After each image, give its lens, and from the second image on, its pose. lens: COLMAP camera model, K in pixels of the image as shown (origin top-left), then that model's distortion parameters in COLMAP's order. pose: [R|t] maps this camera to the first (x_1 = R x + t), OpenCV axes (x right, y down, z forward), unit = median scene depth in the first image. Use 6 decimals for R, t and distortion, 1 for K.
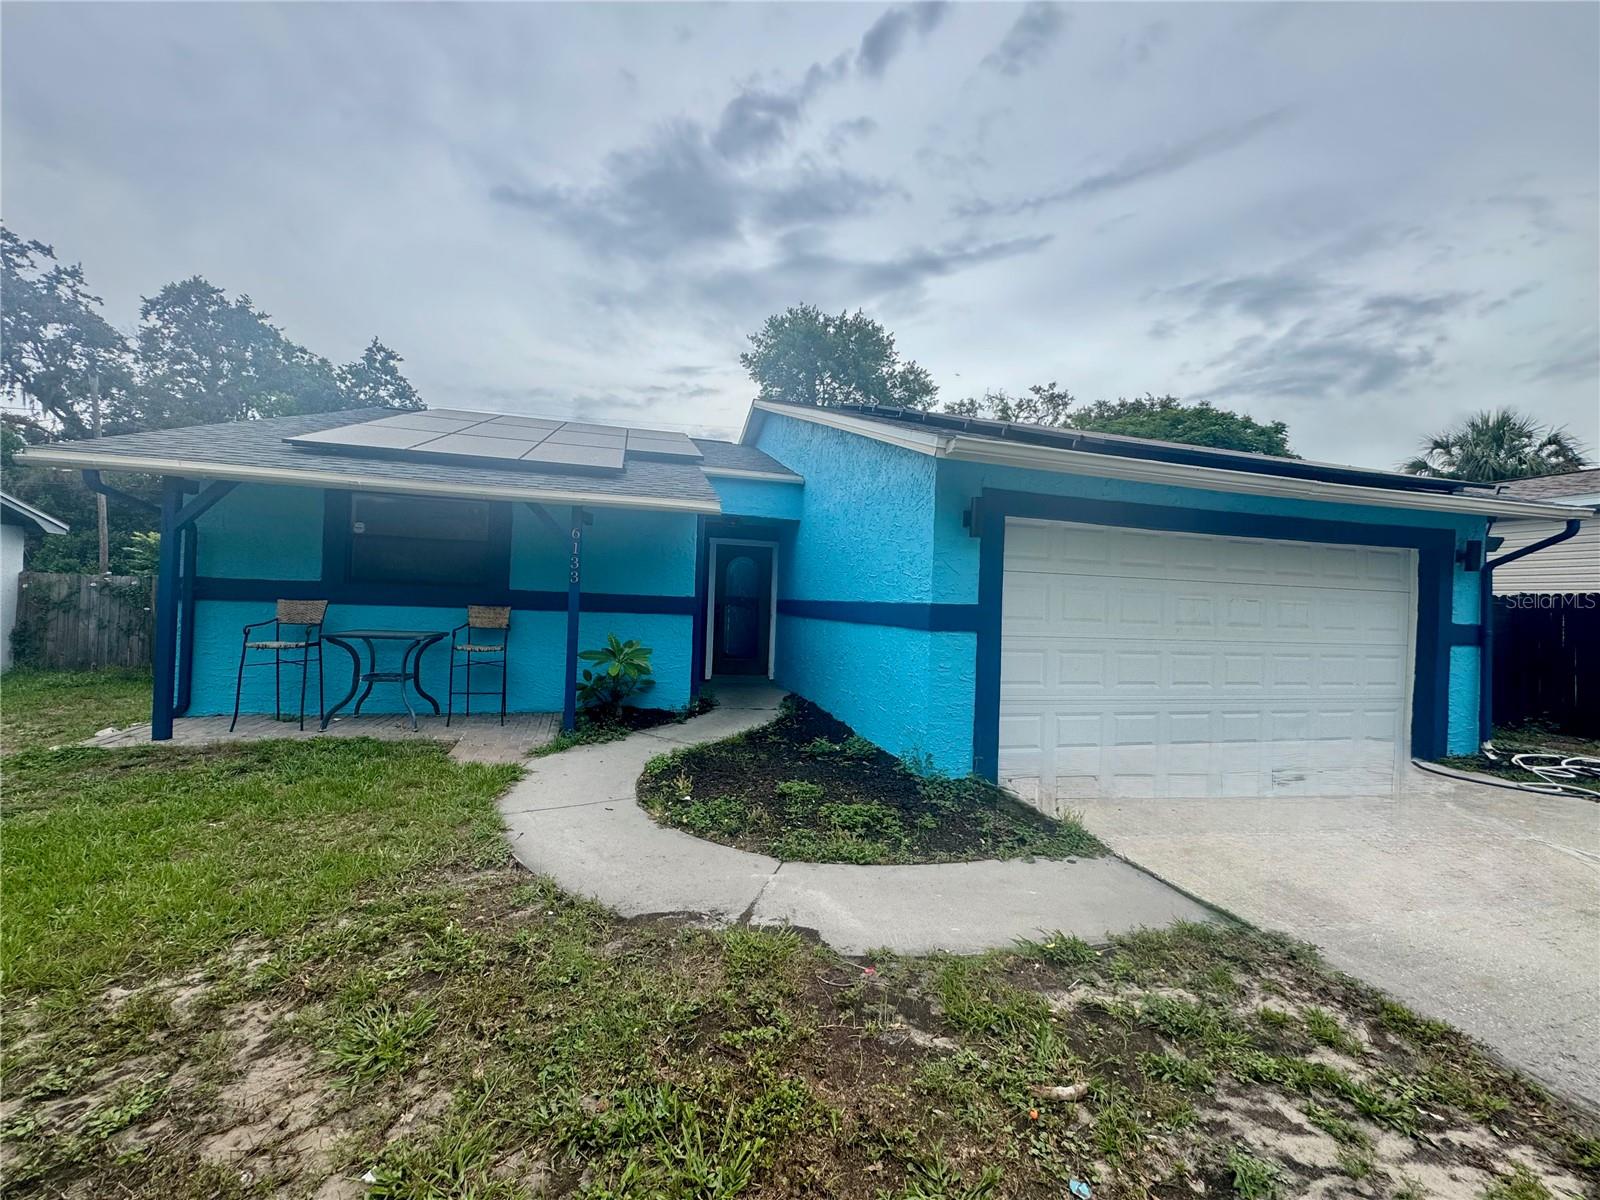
lens RADIAL K [[639.9, 0, 797.1], [0, 639.9, 600.0], [0, 0, 1]] dist [-0.001216, 0.000210]
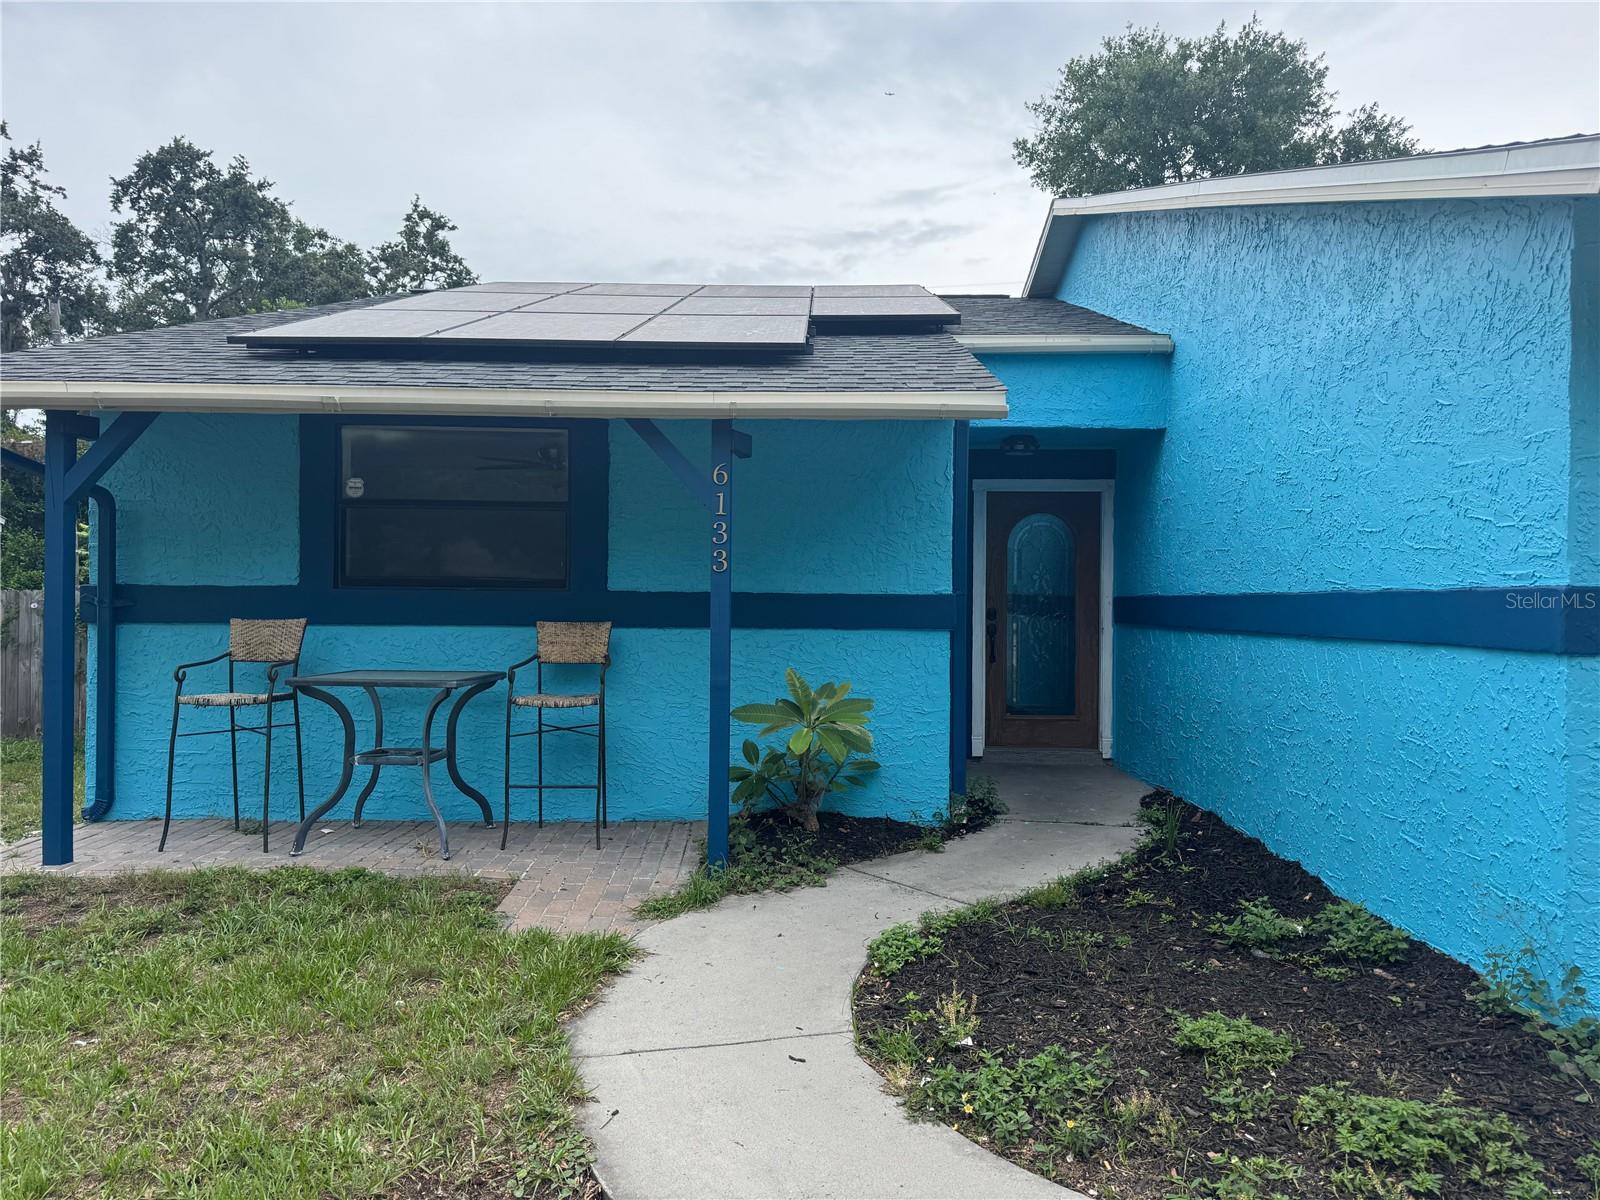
lens RADIAL K [[1125.6, 0, 800.0], [0, 1125.6, 600.0], [0, 0, 1]] dist [0.025202, -0.002878]
pose [[0.961449, -0.029476, -0.273400, -0.043153], [0.027867, 0.999564, -0.009767, 0.005955], [0.273569, 0.001772, 0.961851, 0.157180]]
